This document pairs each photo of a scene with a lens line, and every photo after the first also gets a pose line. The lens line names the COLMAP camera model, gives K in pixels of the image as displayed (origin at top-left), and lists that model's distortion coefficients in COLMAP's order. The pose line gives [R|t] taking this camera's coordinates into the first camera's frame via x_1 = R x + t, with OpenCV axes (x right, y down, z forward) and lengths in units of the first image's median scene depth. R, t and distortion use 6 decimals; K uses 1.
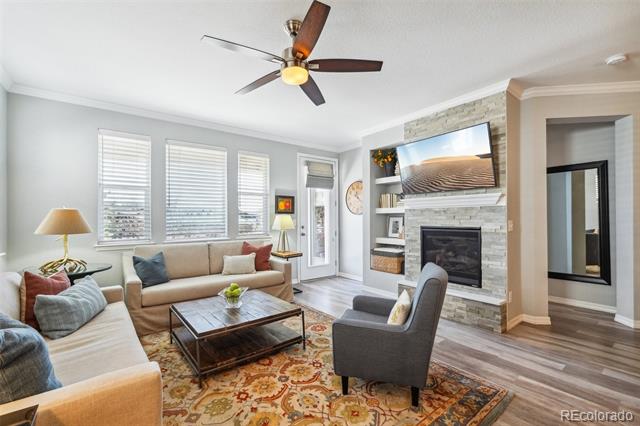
lens RADIAL K [[276.5, 0, 314.6], [0, 276.5, 218.3], [0, 0, 1]] dist [0.000438, -0.000691]
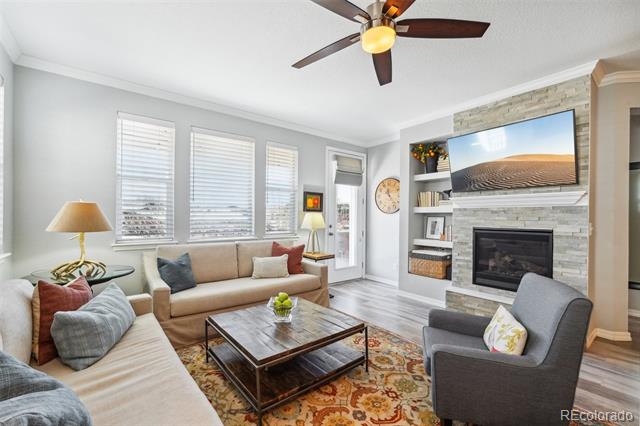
lens RADIAL K [[276.5, 0, 320.1], [0, 276.5, 218.3], [0, 0, 1]] dist [0.000438, -0.000691]
pose [[0.999864, 0.013941, 0.008778, -0.151552], [-0.013987, 0.999889, 0.005185, 0.000990], [-0.008705, -0.005307, 0.999948, 0.122588]]
